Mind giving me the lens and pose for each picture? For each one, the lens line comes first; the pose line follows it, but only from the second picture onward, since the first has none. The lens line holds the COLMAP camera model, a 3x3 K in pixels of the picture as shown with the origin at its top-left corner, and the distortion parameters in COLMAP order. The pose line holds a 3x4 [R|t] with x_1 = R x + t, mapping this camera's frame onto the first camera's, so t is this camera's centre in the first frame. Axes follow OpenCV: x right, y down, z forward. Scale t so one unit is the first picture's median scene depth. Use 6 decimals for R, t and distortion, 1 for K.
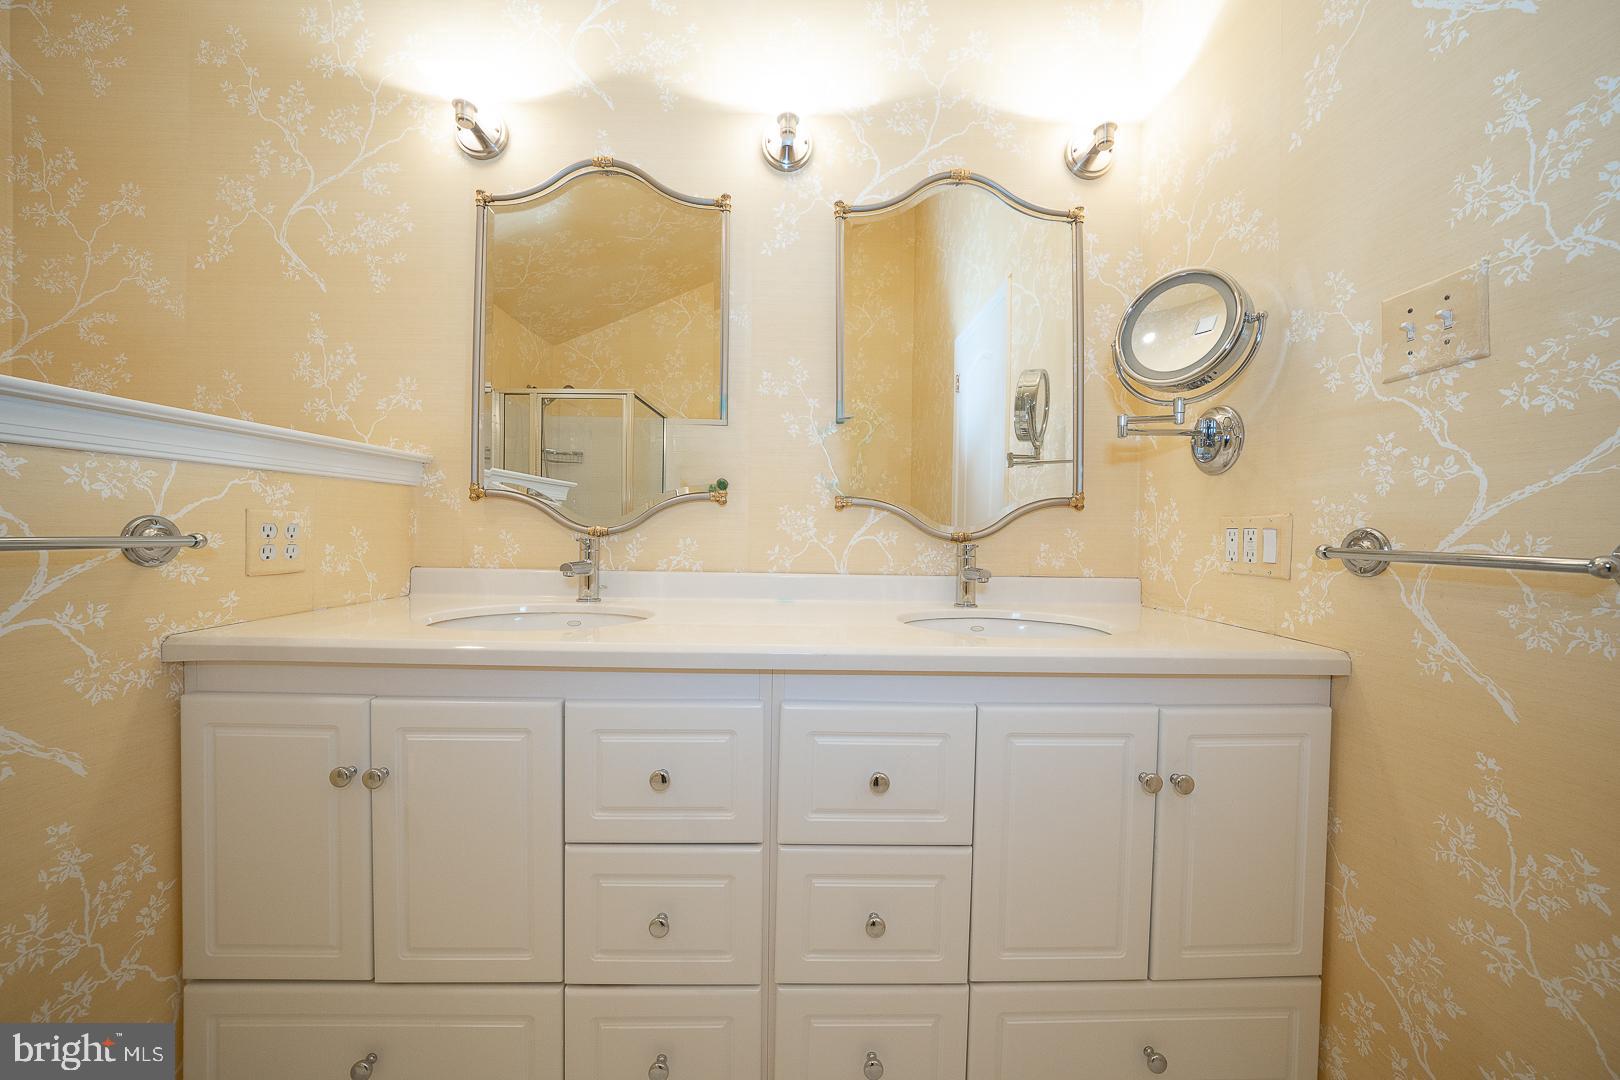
lens RADIAL K [[554.8, 0, 812.2], [0, 554.8, 534.7], [0, 0, 1]] dist [-0.020248, 0.002606]
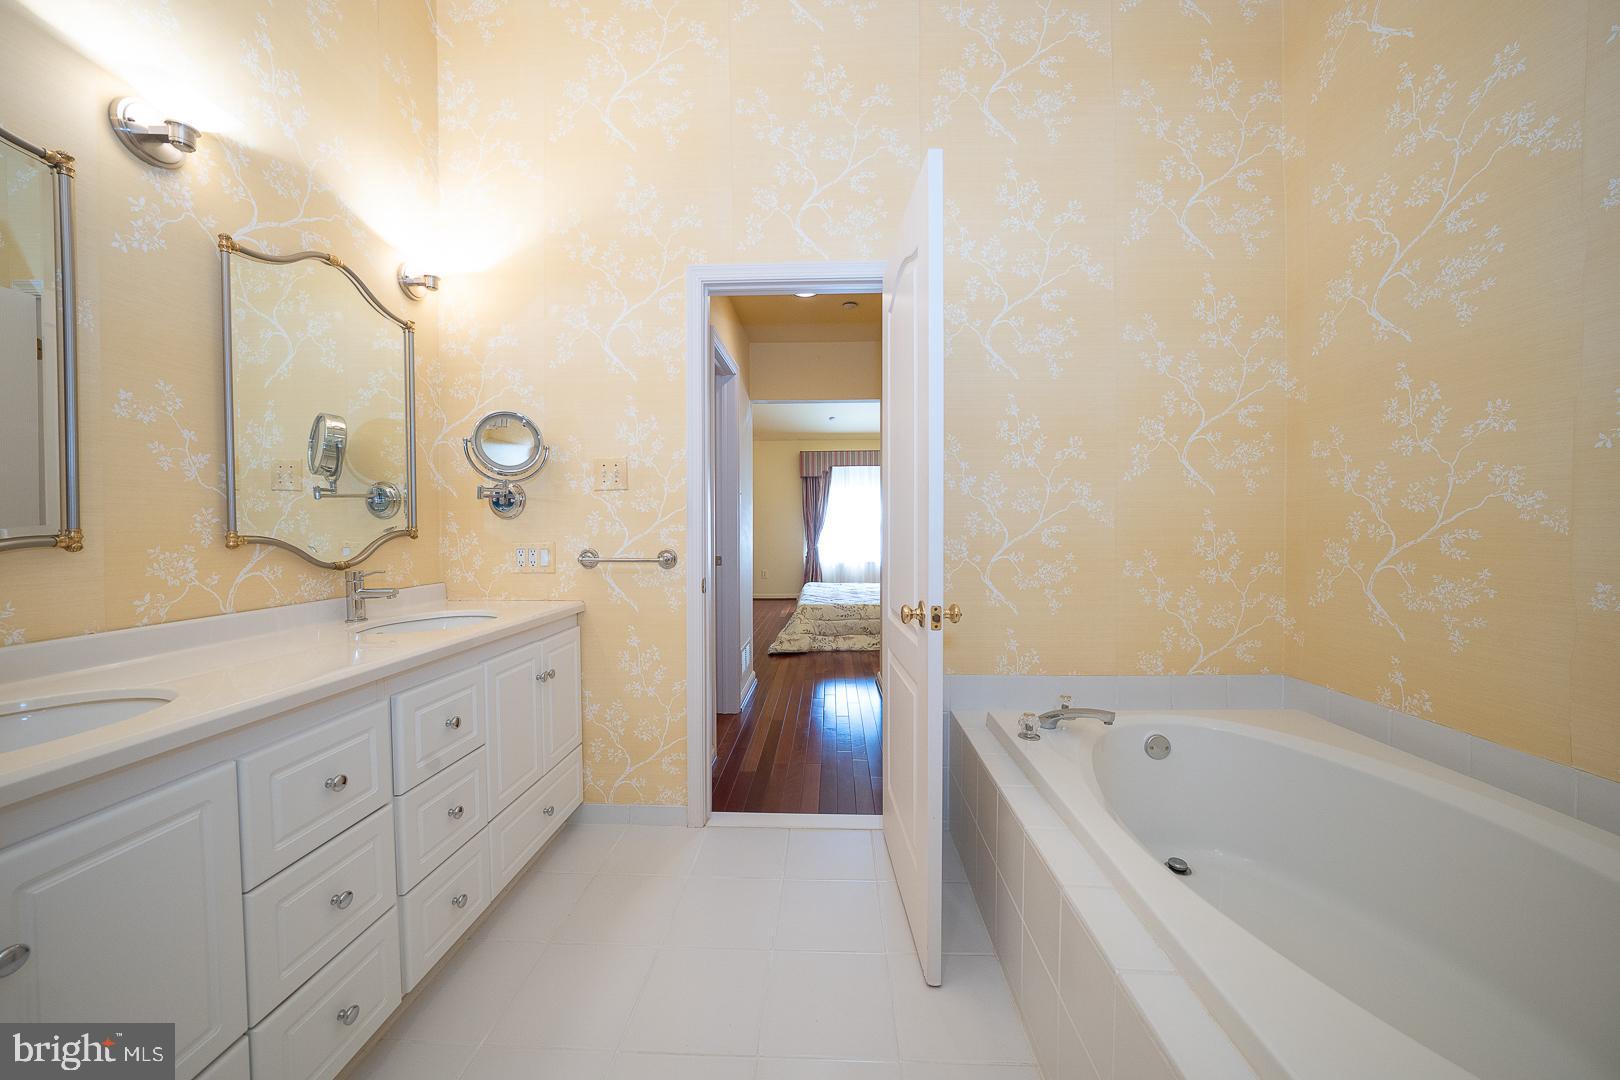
lens RADIAL K [[554.8, 0, 817.1], [0, 554.8, 541.0], [0, 0, 1]] dist [-0.020248, 0.002606]
pose [[0.054291, -0.043714, 0.997568, -0.876816], [0.014024, 0.998976, 0.043012, -0.087562], [-0.998427, 0.011654, 0.054848, -0.095260]]
